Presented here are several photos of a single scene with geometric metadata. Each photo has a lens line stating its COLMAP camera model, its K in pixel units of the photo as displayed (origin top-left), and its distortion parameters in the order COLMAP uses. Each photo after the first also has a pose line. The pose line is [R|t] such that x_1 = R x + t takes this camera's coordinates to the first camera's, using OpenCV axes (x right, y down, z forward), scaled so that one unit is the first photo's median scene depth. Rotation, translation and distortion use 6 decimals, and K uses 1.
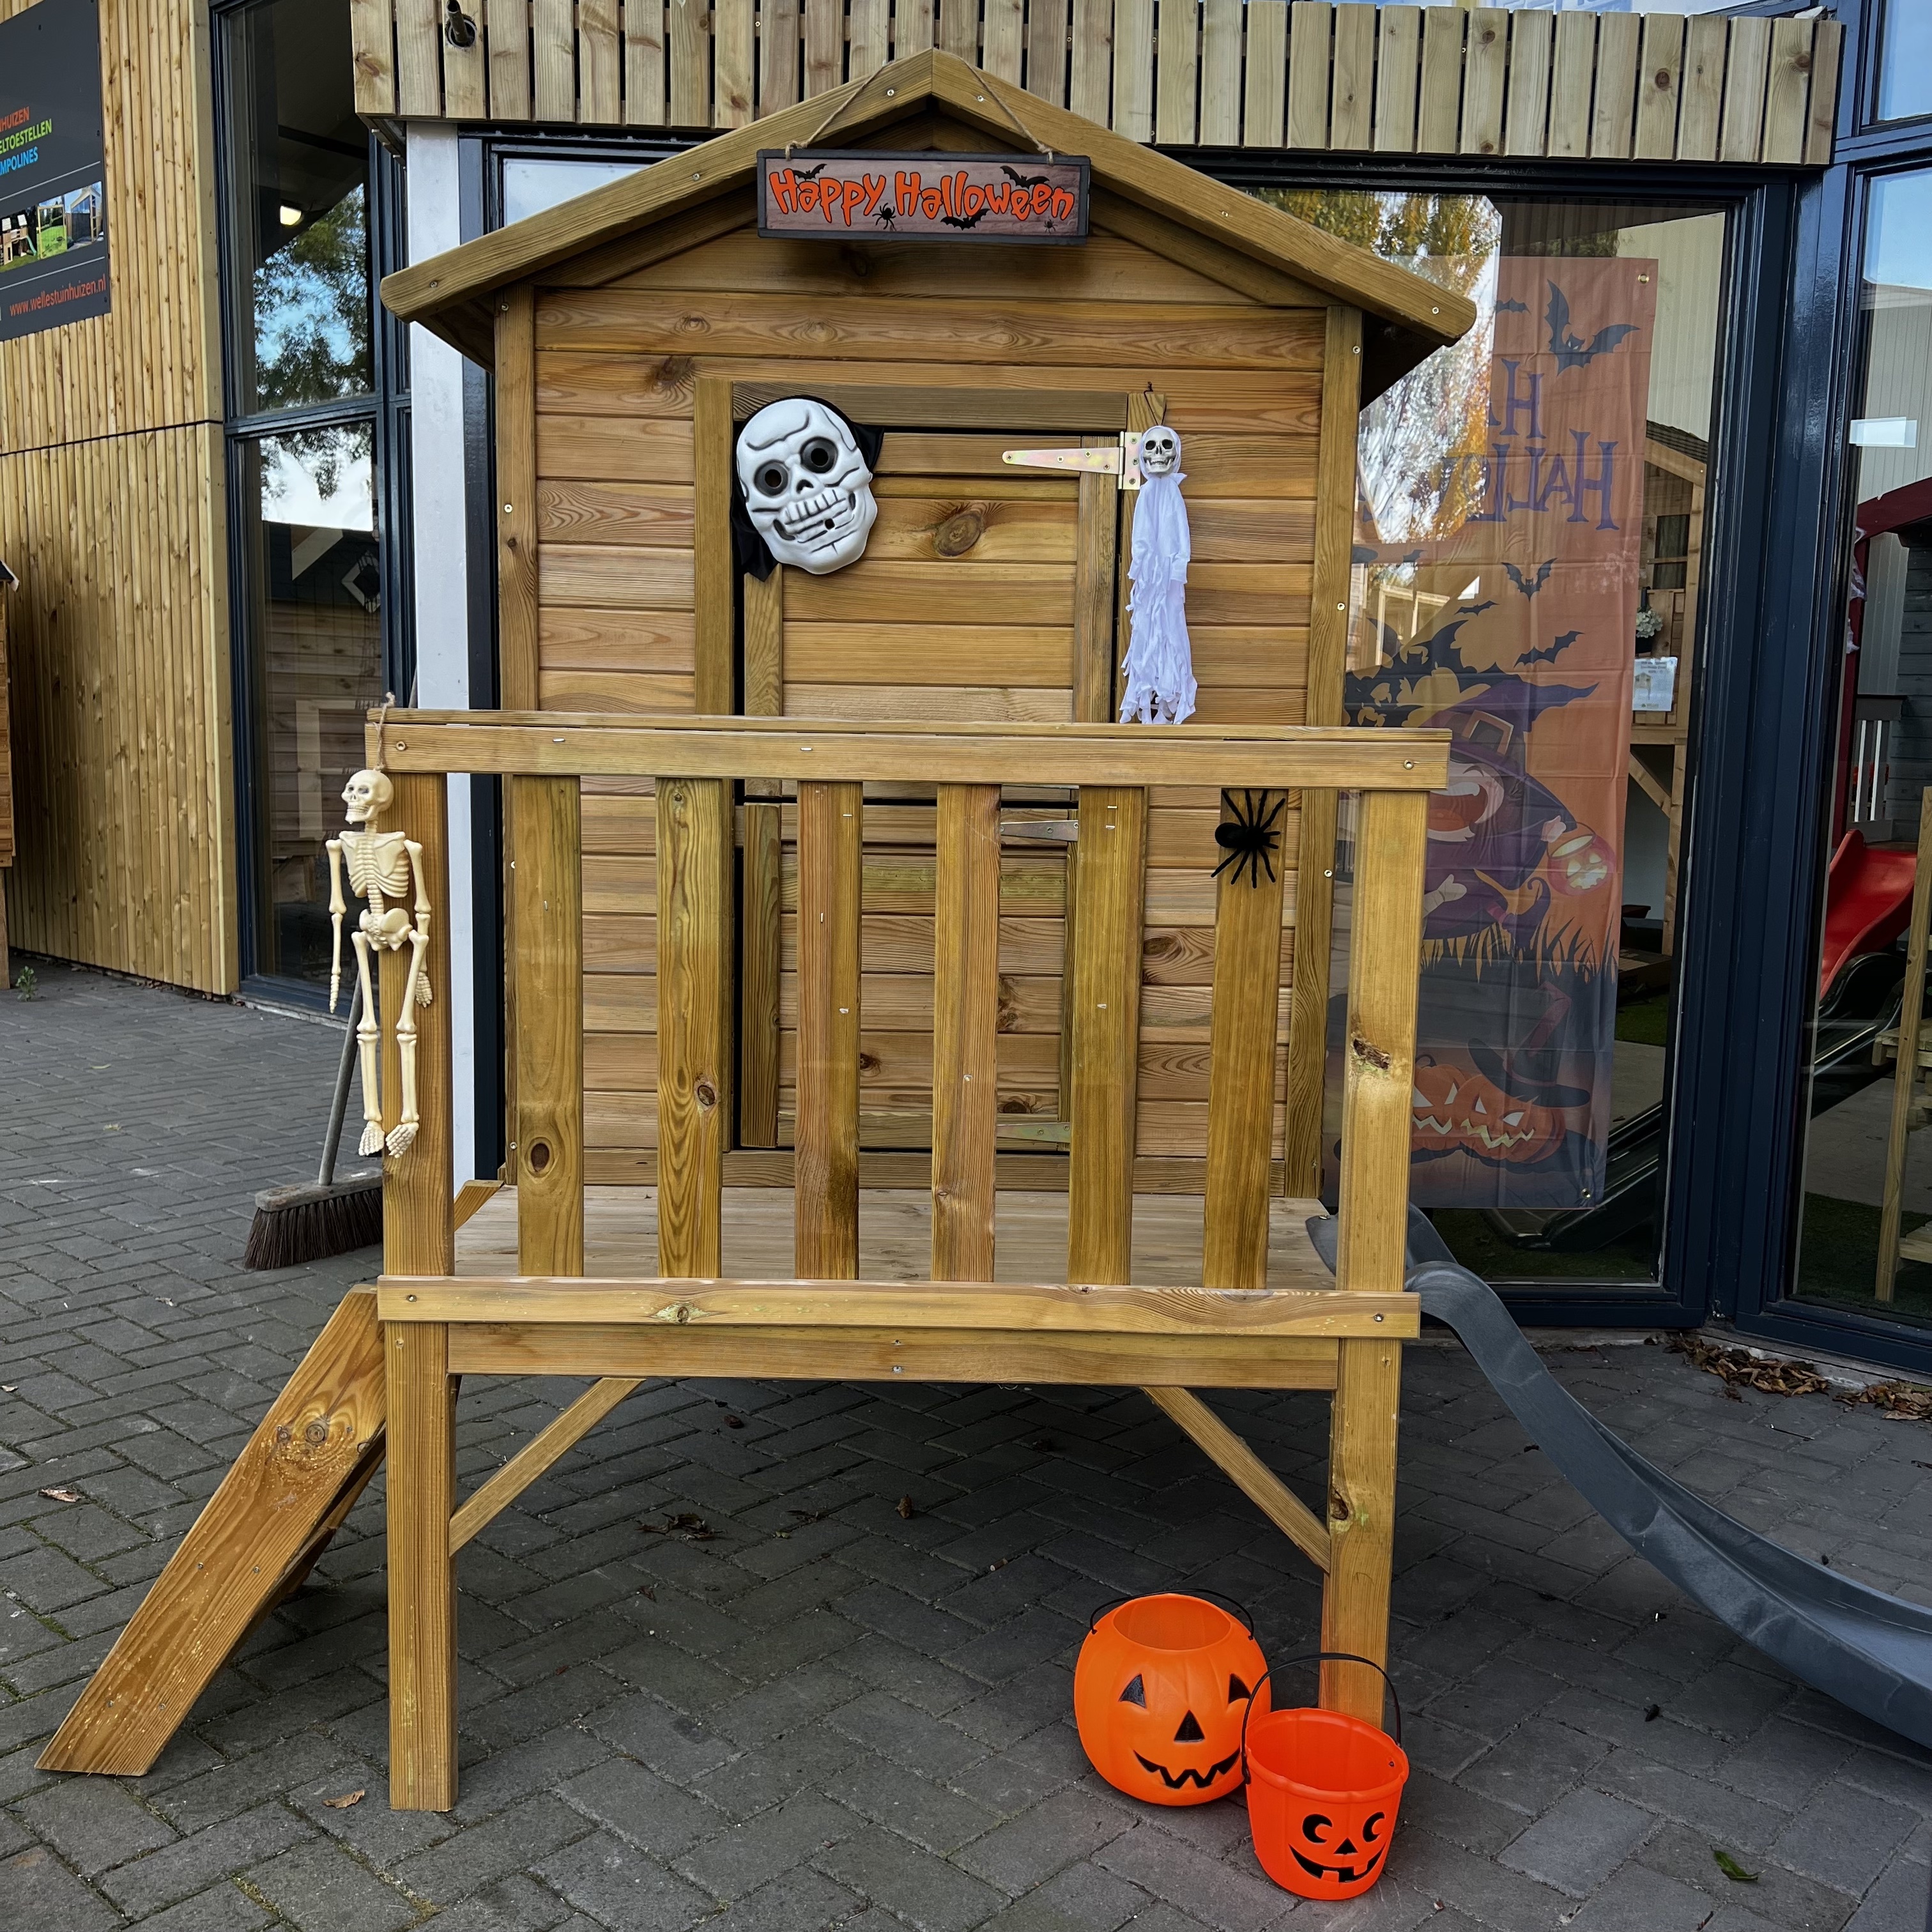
lens RADIAL K [[1973.2, 0, 1013.1], [0, 1973.2, 970.2], [0, 0, 1]] dist [0.081190, 0.000000]
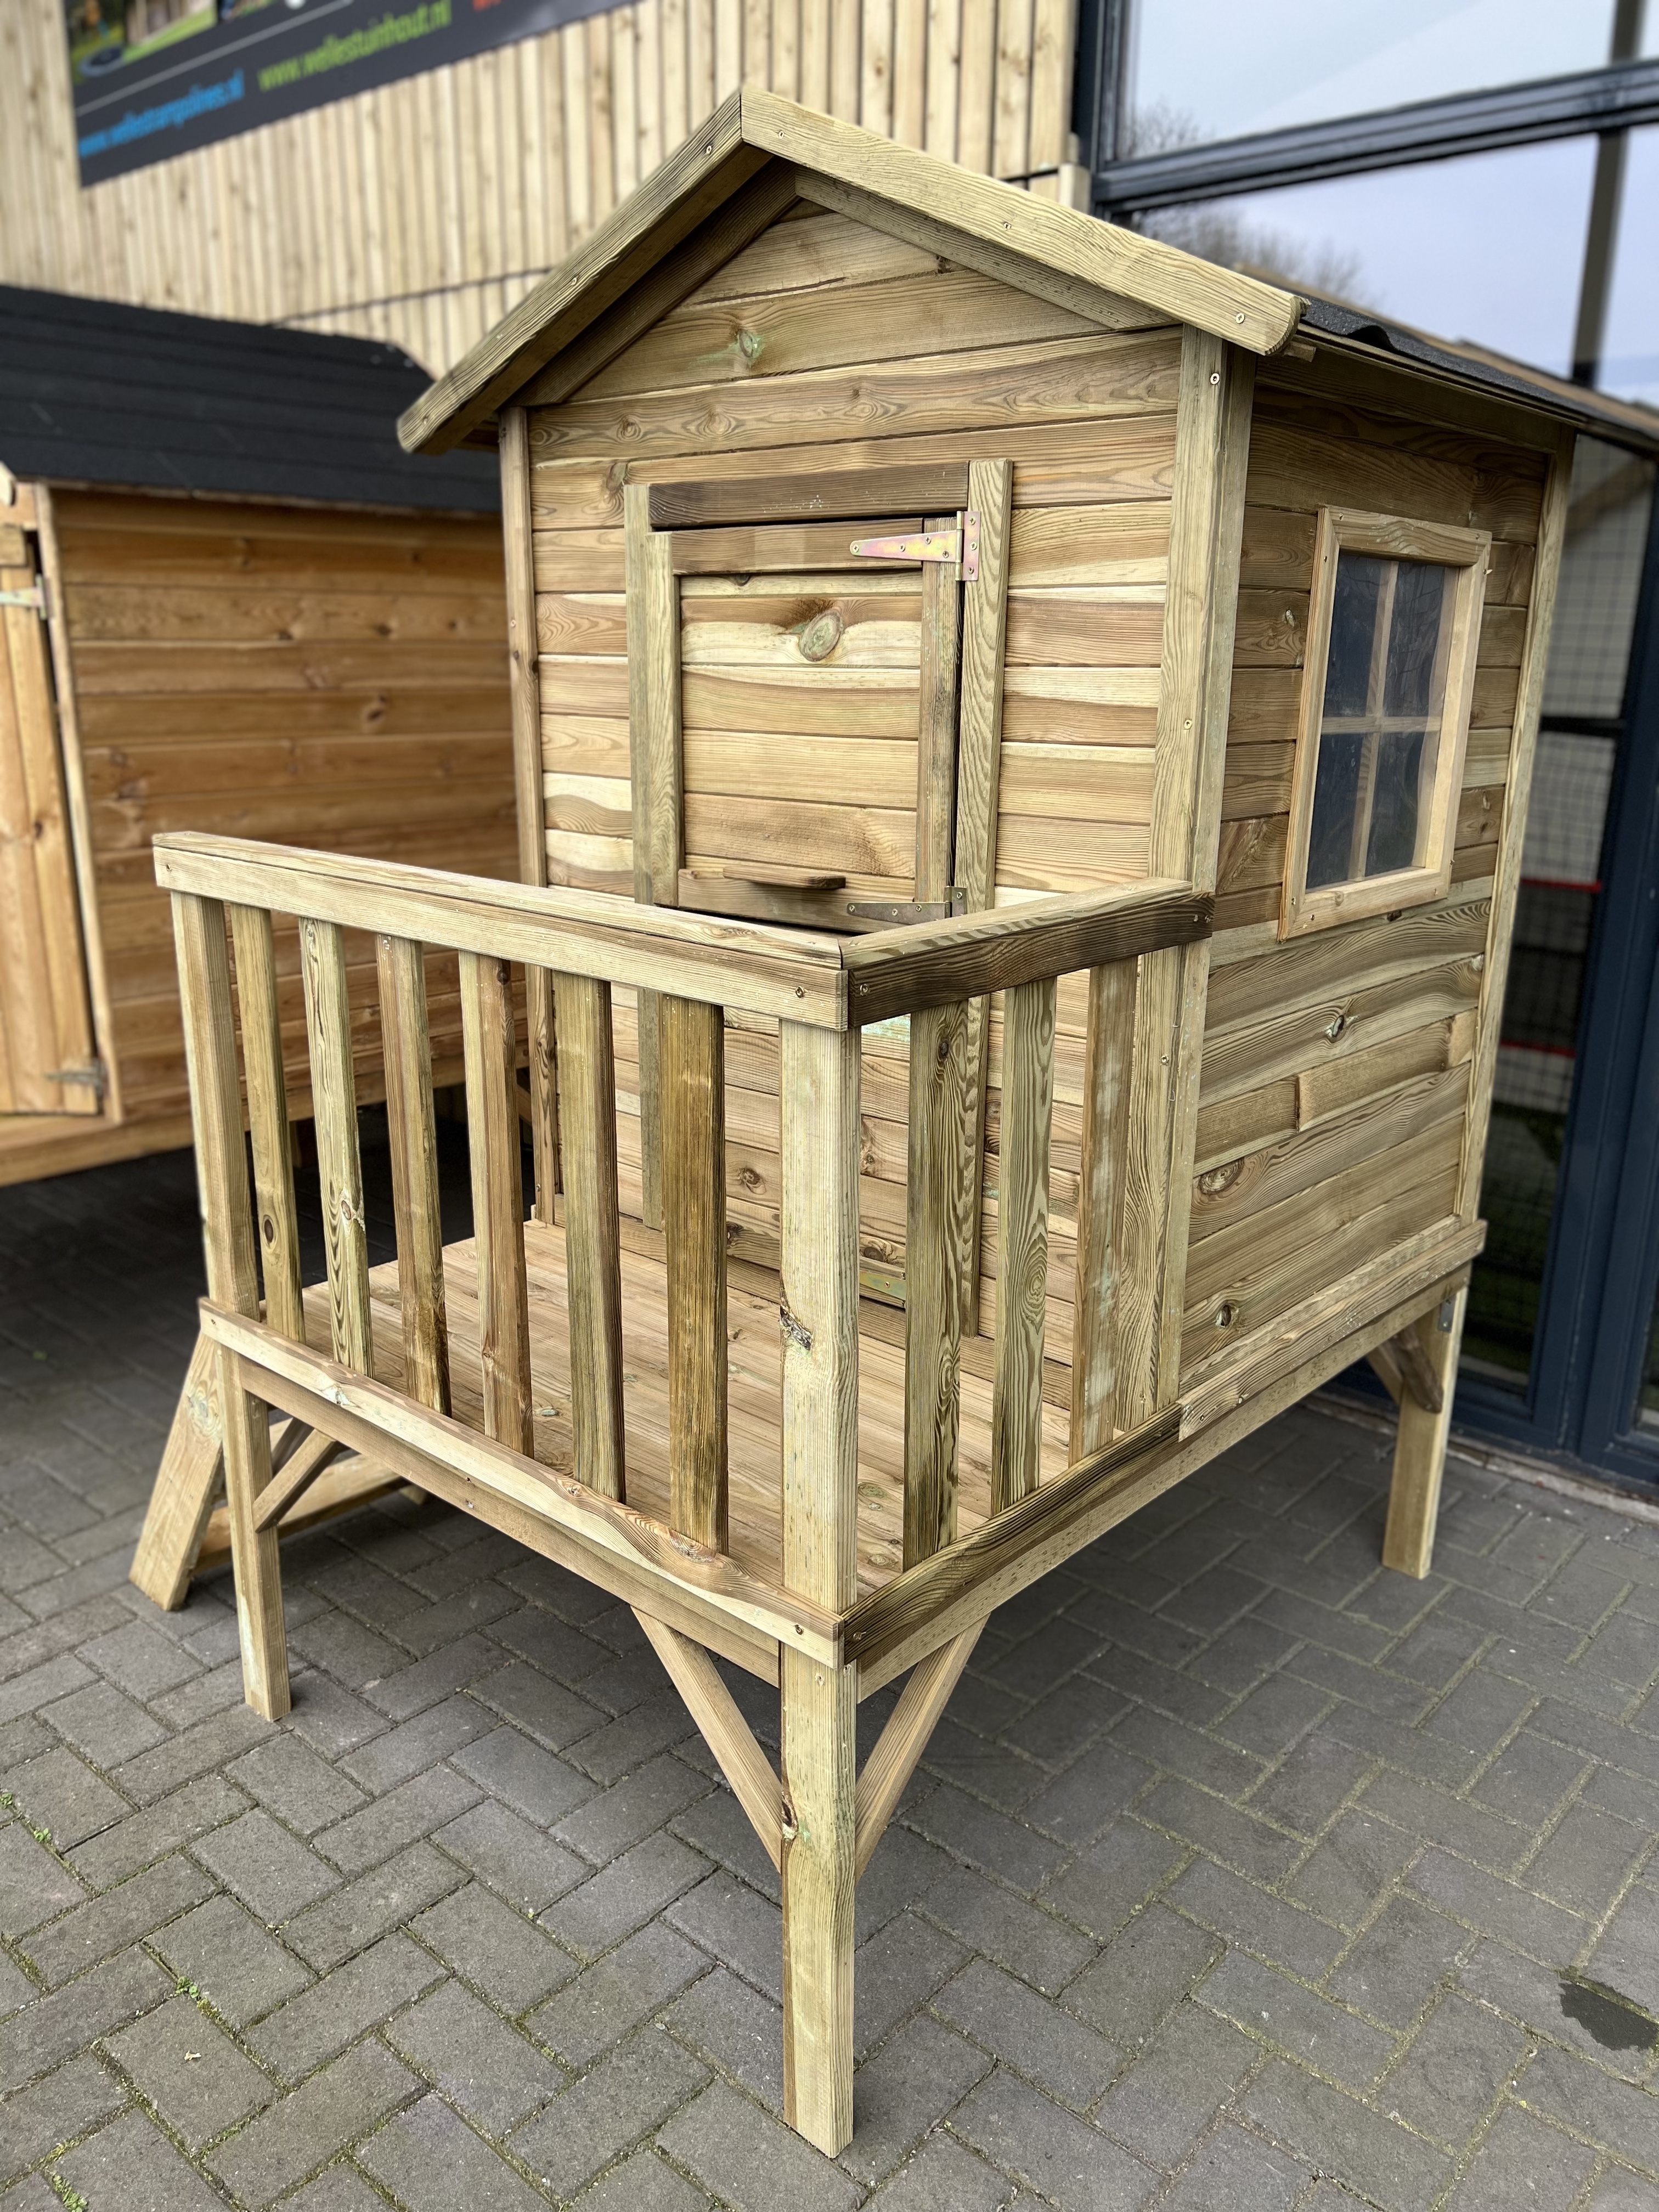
lens RADIAL K [[1649.9, 0, 860.4], [0, 1649.9, 1124.6], [0, 0, 1]] dist [0.033808, -0.025862]
pose [[0.748053, 0.172126, -0.640929, 0.517891], [-0.087410, 0.982920, 0.161951, -0.125095], [0.657858, -0.065124, 0.750321, 0.426371]]
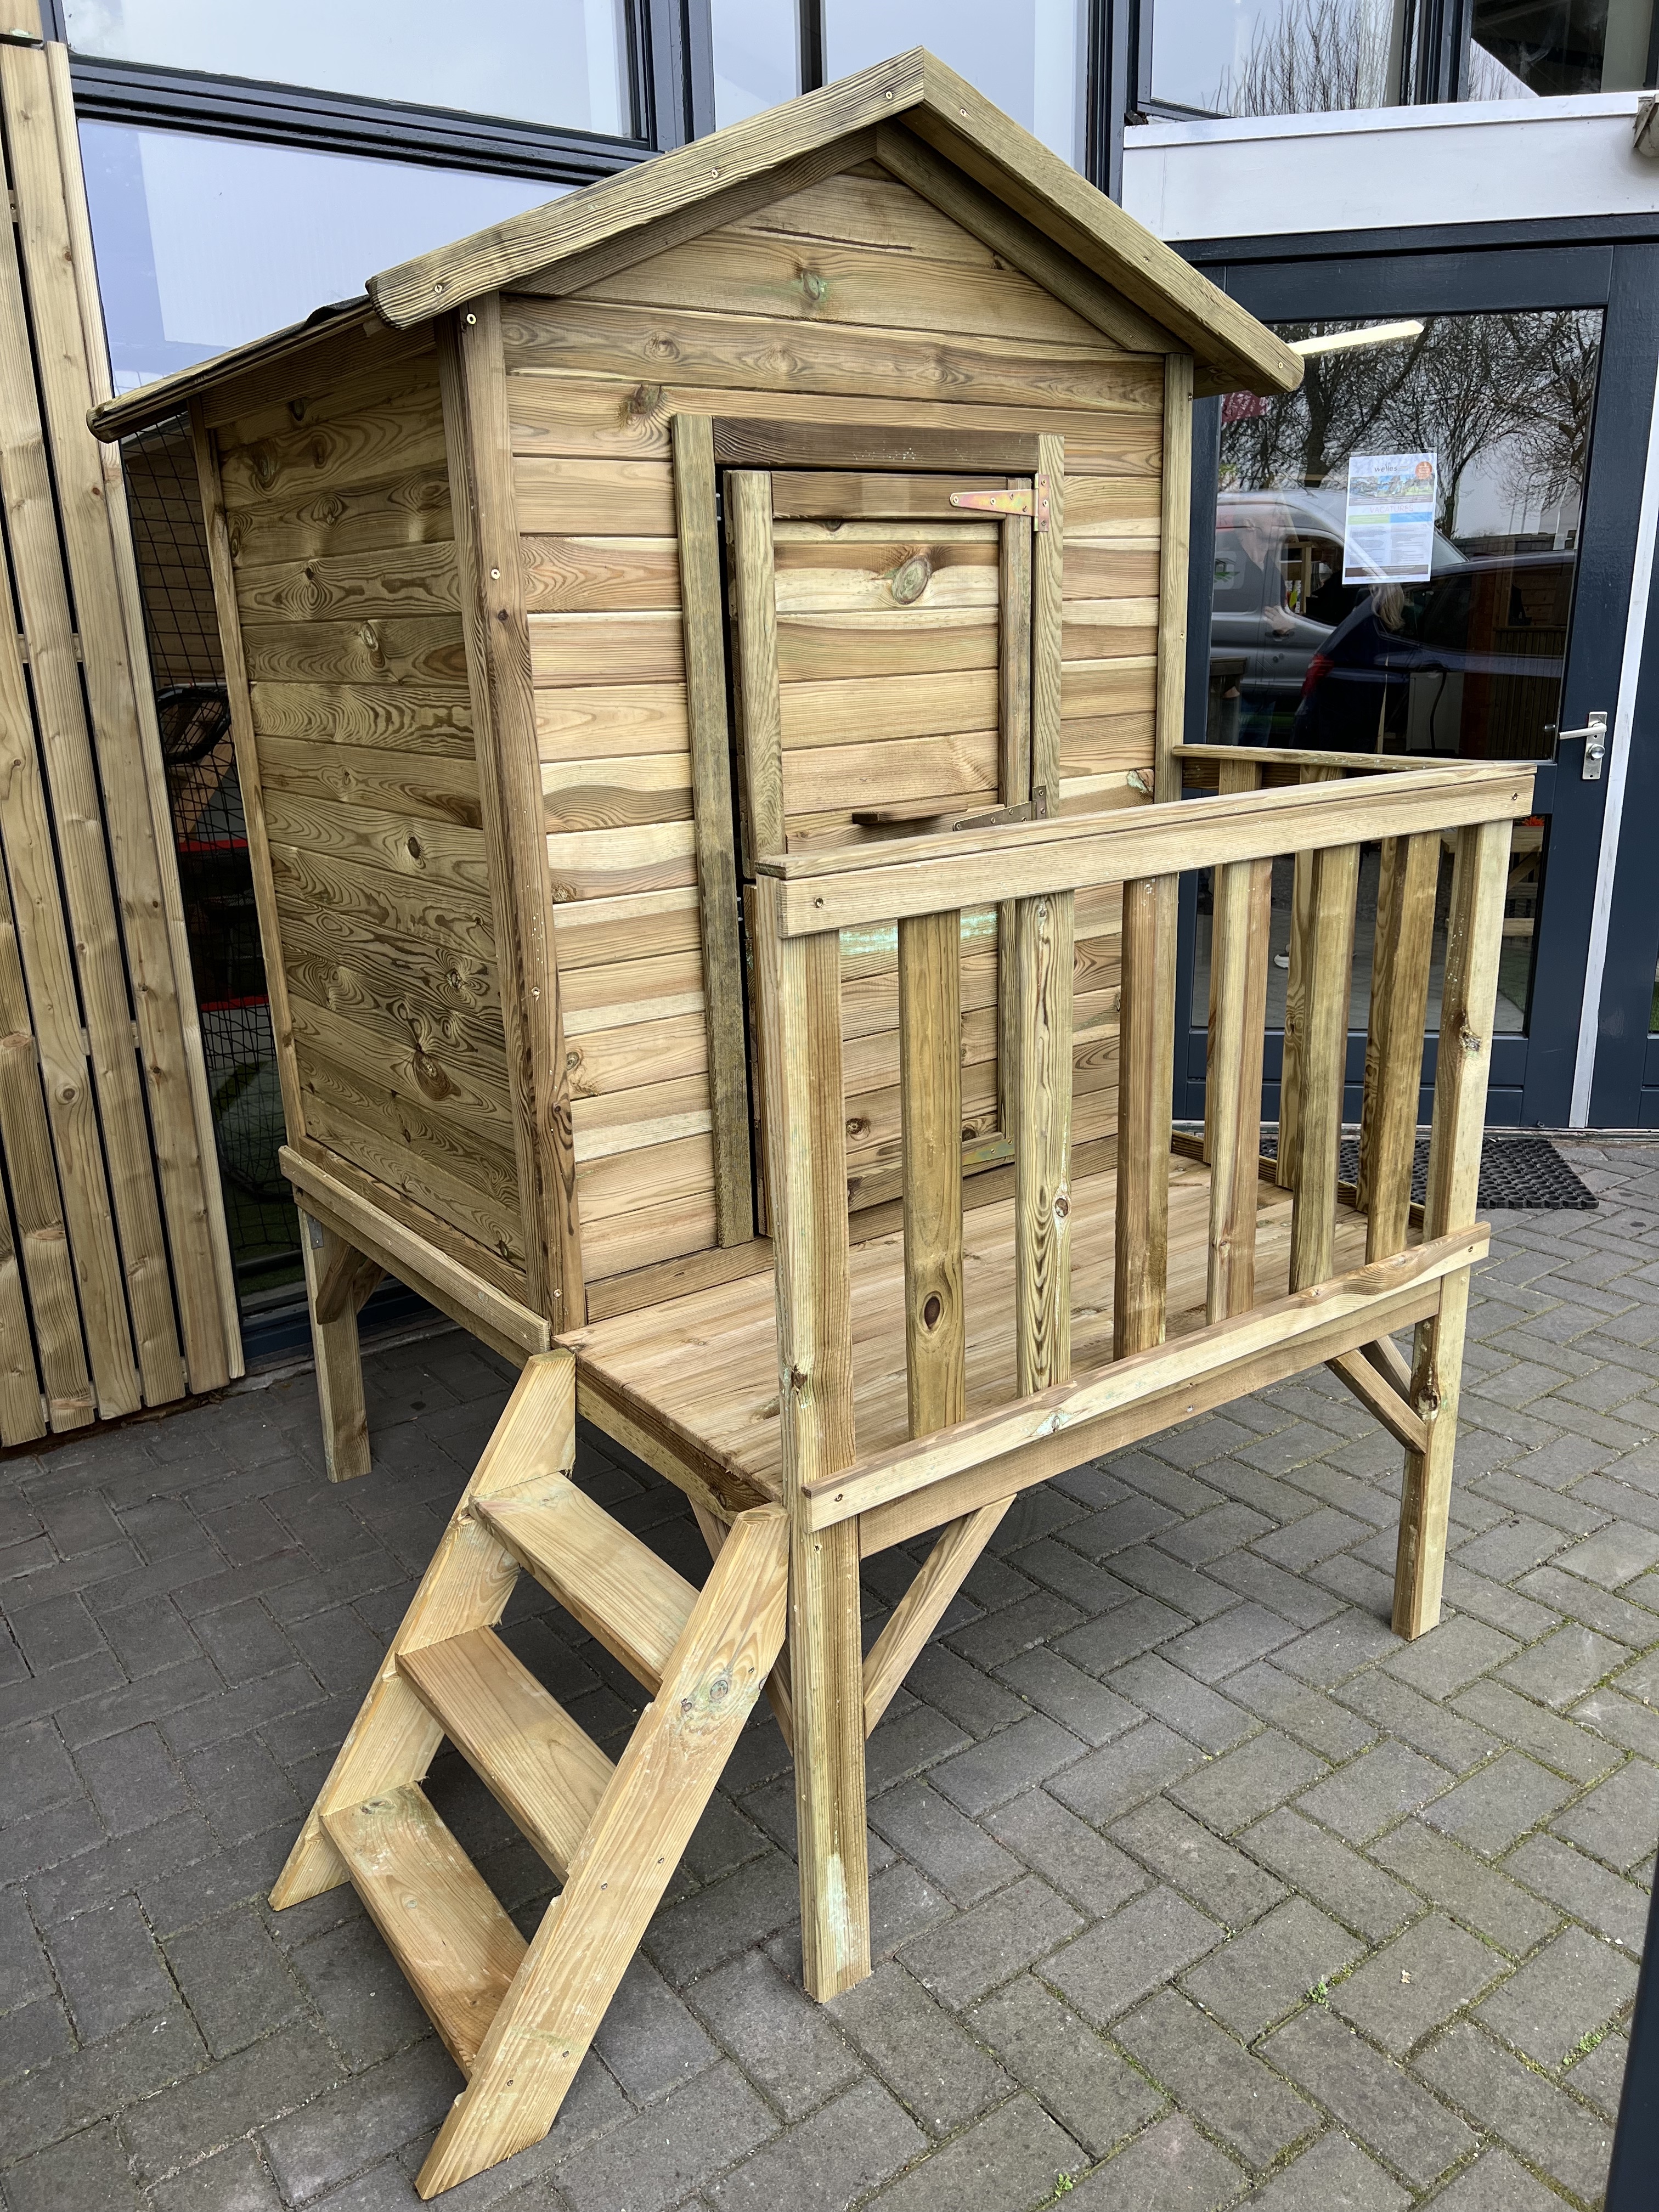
lens RADIAL K [[1649.9, 0, 827.8], [0, 1649.9, 1113.8], [0, 0, 1]] dist [0.033808, -0.025862]
pose [[0.811521, -0.211923, 0.544538, -0.566267], [0.128260, 0.973790, 0.187834, -0.123803], [-0.570072, -0.082589, 0.817433, 0.334615]]
